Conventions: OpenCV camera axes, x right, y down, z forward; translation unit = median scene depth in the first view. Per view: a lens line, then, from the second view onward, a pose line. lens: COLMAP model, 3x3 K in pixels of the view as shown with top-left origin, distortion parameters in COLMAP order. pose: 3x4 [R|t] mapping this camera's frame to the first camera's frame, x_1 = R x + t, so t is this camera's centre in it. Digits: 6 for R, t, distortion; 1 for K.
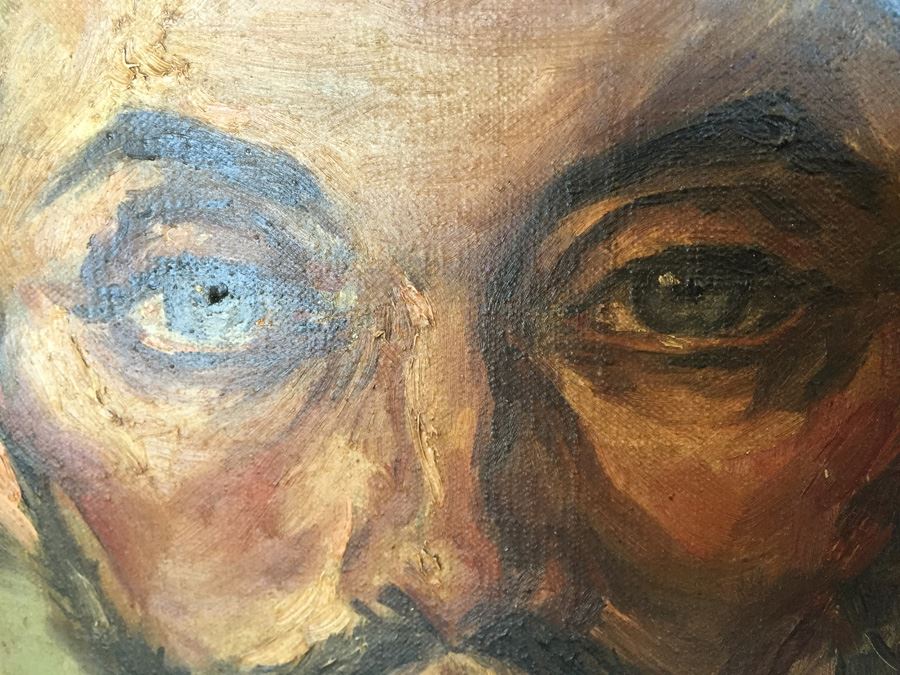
lens RADIAL K [[795.7, 0, 442.3], [0, 795.7, 332.3], [0, 0, 1]] dist [0.083242, -0.148986]
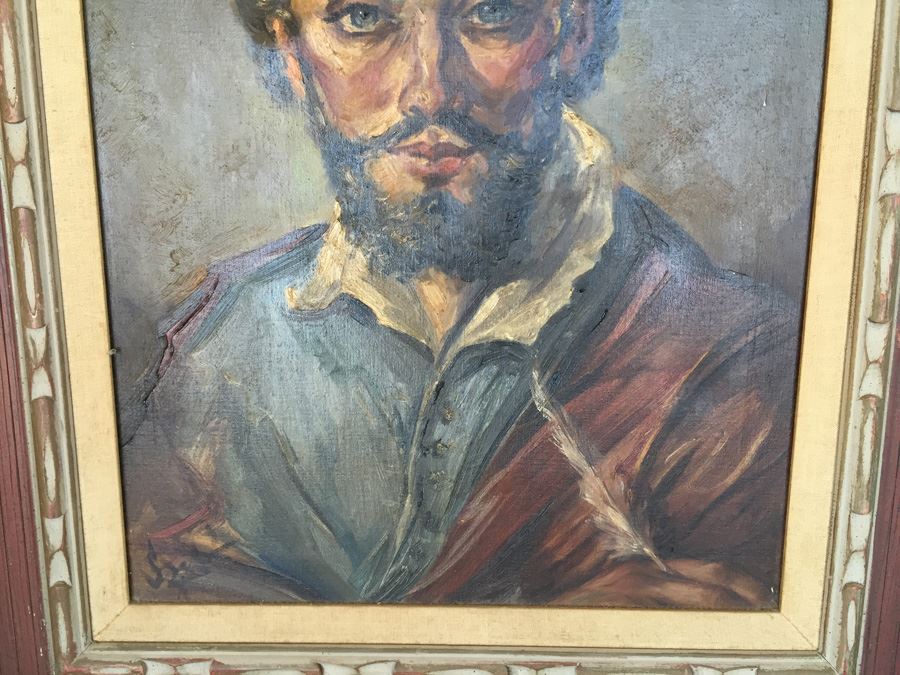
lens RADIAL K [[795.7, 0, 440.7], [0, 795.7, 342.2], [0, 0, 1]] dist [0.083242, -0.148986]
pose [[0.987449, -0.022744, 0.156292, -0.556921], [0.027951, 0.999122, -0.031200, 1.578594], [-0.155445, 0.035176, 0.987218, -2.622806]]
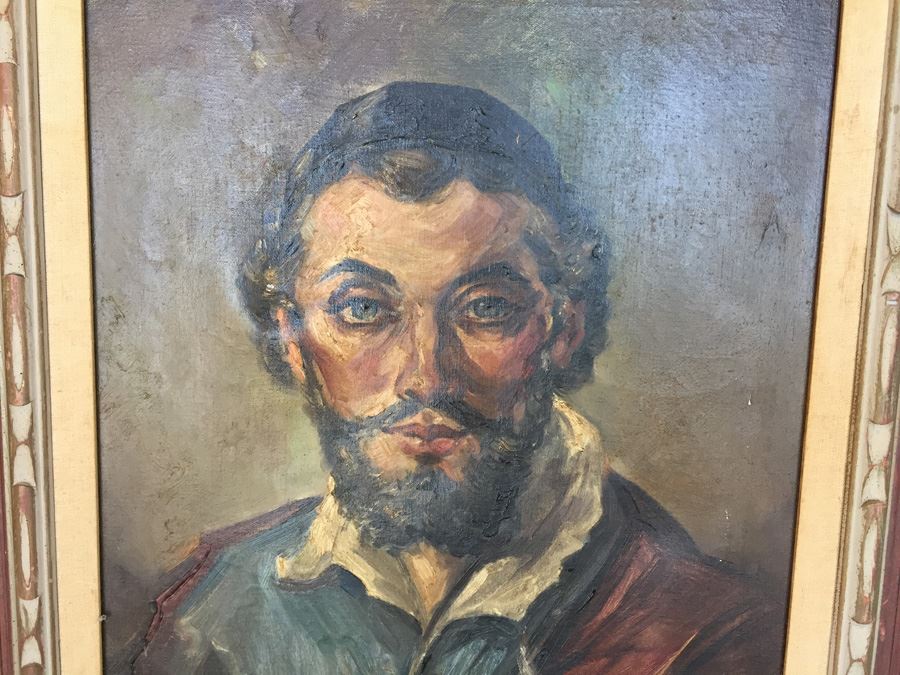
lens RADIAL K [[795.7, 0, 445.9], [0, 795.7, 327.8], [0, 0, 1]] dist [0.083242, -0.148986]
pose [[0.987840, 0.017522, 0.154484, -0.496557], [-0.002339, 0.995192, -0.097919, 0.424306], [-0.155457, 0.096367, 0.983131, -2.787138]]
